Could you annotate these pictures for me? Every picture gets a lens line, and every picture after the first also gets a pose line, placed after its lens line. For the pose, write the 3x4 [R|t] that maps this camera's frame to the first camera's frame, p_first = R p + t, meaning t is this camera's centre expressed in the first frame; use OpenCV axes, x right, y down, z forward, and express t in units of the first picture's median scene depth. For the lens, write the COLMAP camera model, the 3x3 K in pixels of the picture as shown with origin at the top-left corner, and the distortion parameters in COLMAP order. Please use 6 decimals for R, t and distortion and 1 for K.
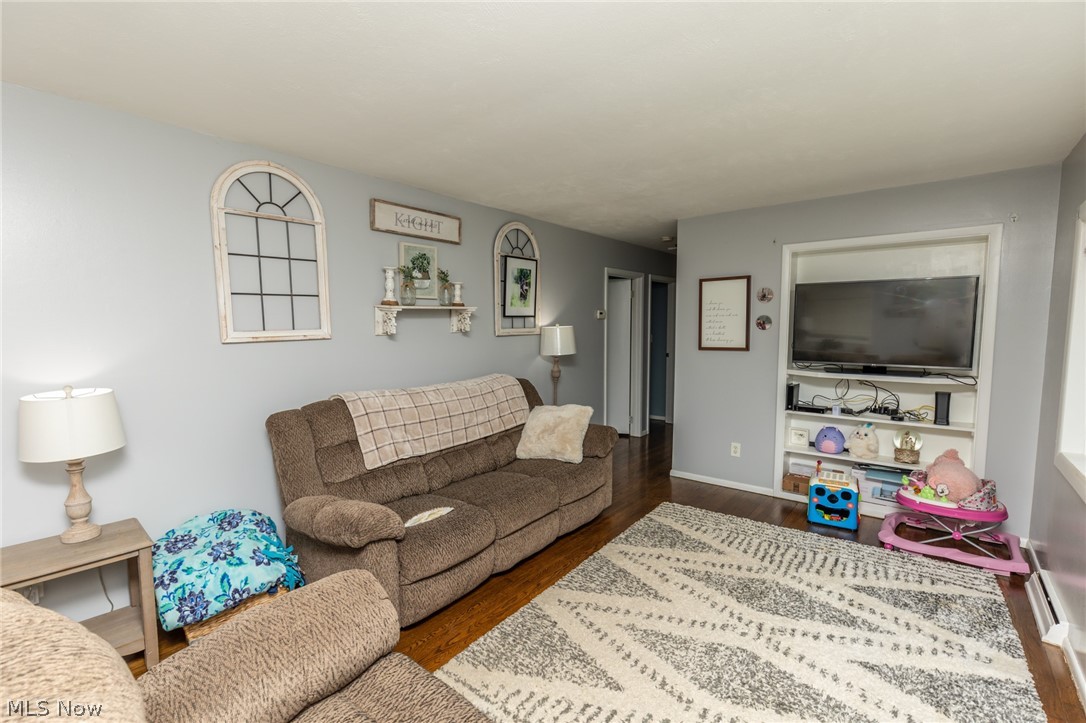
lens RADIAL K [[488.3, 0, 546.5], [0, 488.3, 365.4], [0, 0, 1]] dist [0.007579, -0.000325]
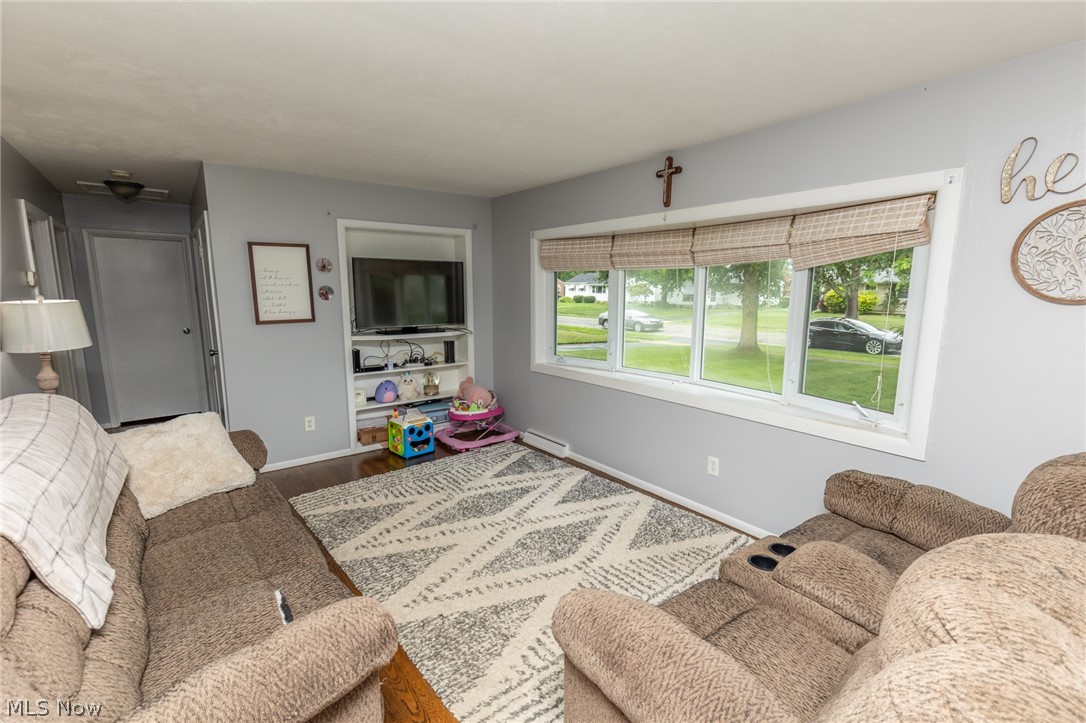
lens RADIAL K [[488.3, 0, 546.5], [0, 488.3, 365.4], [0, 0, 1]] dist [0.007579, -0.000325]
pose [[0.226188, -0.150099, 0.962450, -0.528858], [0.076769, 0.987730, 0.136000, -0.048538], [-0.971054, 0.043125, 0.234936, 0.373117]]
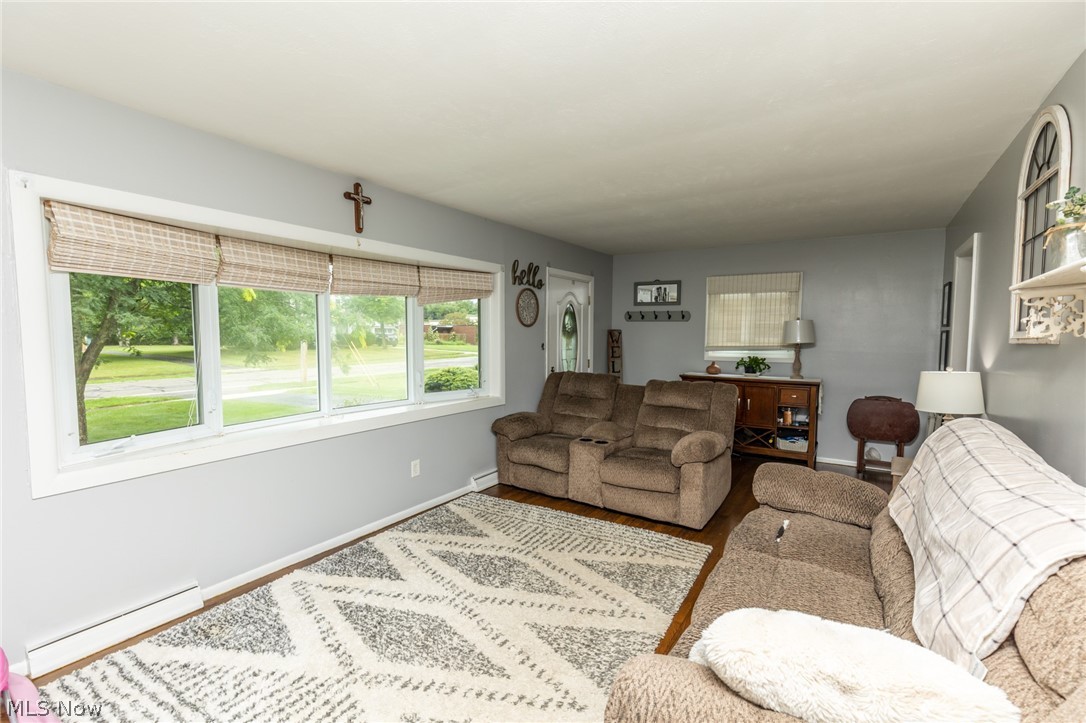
lens RADIAL K [[484.5, 0, 543.0], [0, 484.5, 361.5], [0, 0, 1]] dist [0.000915, -0.000068]
pose [[-0.995112, 0.009255, -0.098316, 0.221110], [-0.005221, 0.989275, 0.145971, -0.099239], [0.098612, 0.145771, -0.984391, 1.326732]]
